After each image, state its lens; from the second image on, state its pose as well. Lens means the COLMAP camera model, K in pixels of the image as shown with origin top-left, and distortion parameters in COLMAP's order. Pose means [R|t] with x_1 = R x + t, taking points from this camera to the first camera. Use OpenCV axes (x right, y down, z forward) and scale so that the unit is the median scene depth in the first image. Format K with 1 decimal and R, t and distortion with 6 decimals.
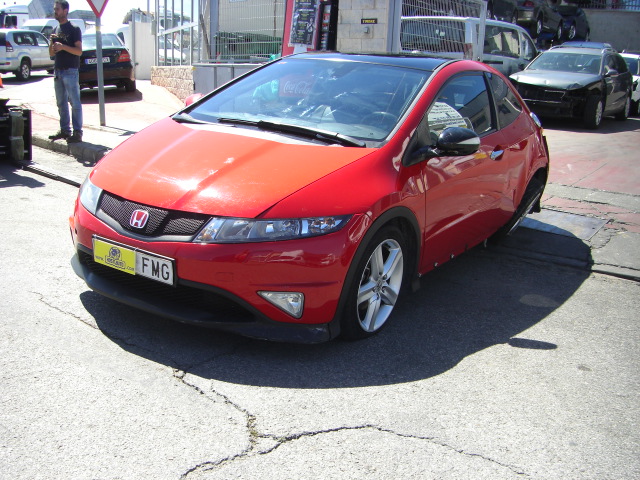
lens RADIAL K [[726.0, 0, 296.8], [0, 726.0, 262.1], [0, 0, 1]] dist [-0.179738, 0.052100]
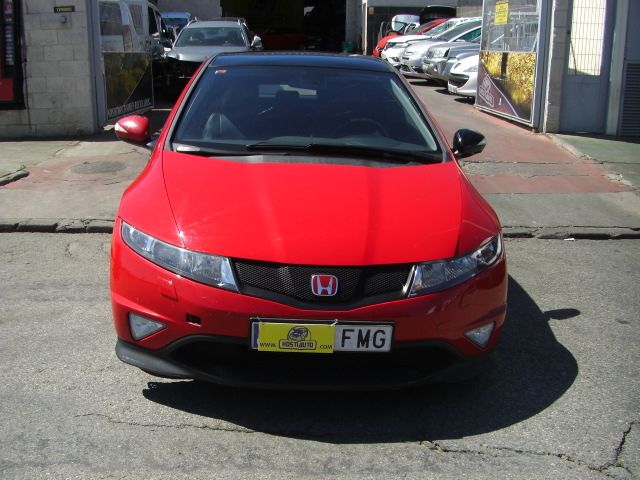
lens RADIAL K [[726.0, 0, 296.8], [0, 726.0, 262.1], [0, 0, 1]] dist [-0.179738, 0.052100]
pose [[0.803441, -0.206811, 0.558311, -0.699220], [0.185119, 0.978027, 0.095886, -0.170476], [-0.565874, 0.026315, 0.824072, 0.341593]]
